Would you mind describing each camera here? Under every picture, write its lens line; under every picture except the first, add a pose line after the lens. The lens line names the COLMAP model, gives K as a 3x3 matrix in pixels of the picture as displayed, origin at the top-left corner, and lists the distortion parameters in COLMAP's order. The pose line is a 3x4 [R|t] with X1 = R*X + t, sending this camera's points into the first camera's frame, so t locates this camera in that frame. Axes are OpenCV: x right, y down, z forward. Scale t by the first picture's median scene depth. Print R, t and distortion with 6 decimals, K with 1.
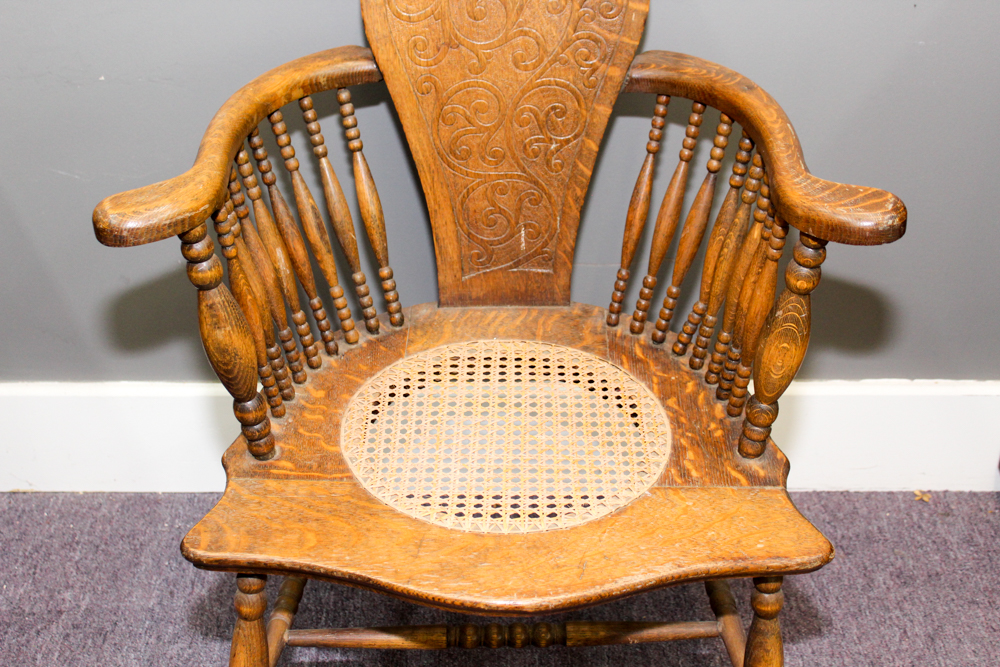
lens RADIAL K [[1336.8, 0, 507.8], [0, 1336.8, 306.5], [0, 0, 1]] dist [0.014007, 0.000000]
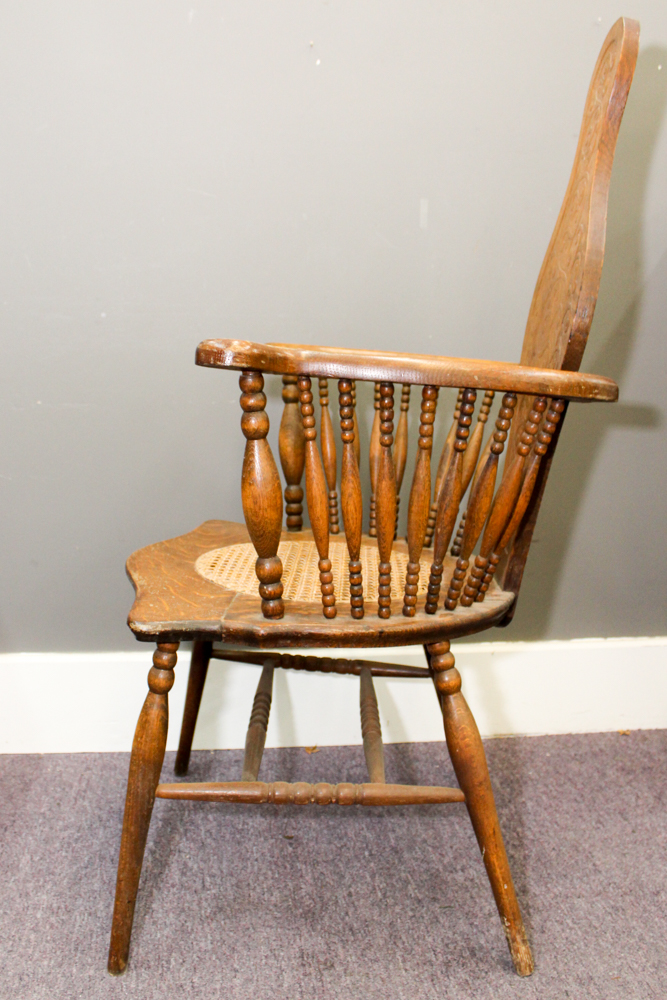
lens RADIAL K [[970.5, 0, 339.4], [0, 970.5, 497.7], [0, 0, 1]] dist [-0.083618, 0.000000]
pose [[0.990766, -0.005511, 0.135472, -0.135933], [0.063460, 0.901823, -0.427419, 0.416489], [-0.119816, 0.432070, 0.893846, 0.086271]]
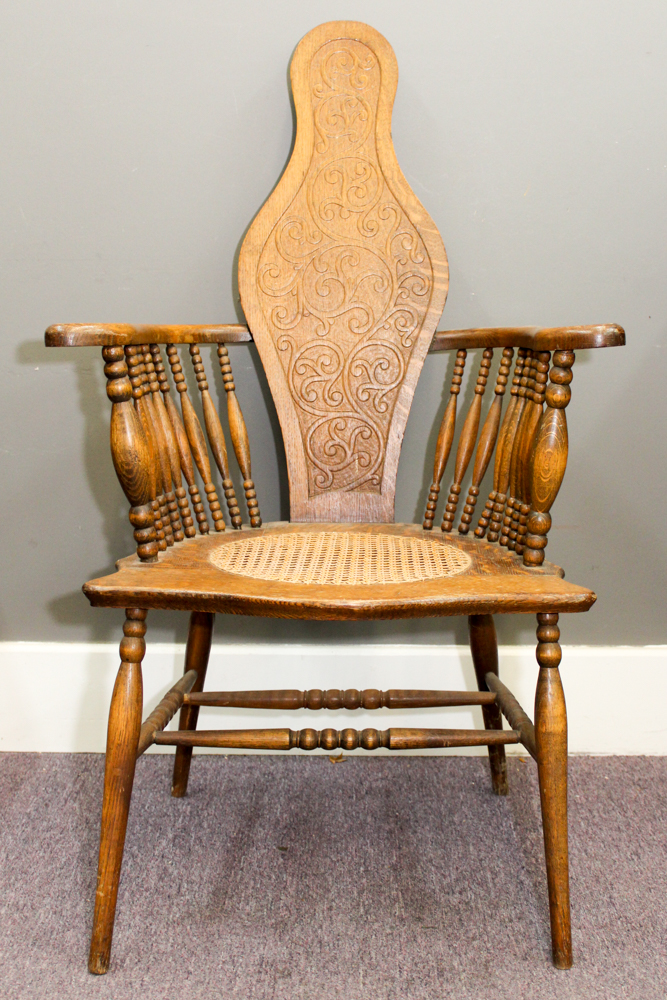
lens RADIAL K [[1327.3, 0, 368.2], [0, 1327.3, 489.6], [0, 0, 1]] dist [-0.005247, 0.000000]
pose [[0.999983, 0.004628, 0.003678, 0.018336], [-0.002779, 0.917175, -0.398474, 0.494613], [-0.005217, 0.398457, 0.917172, -0.162834]]
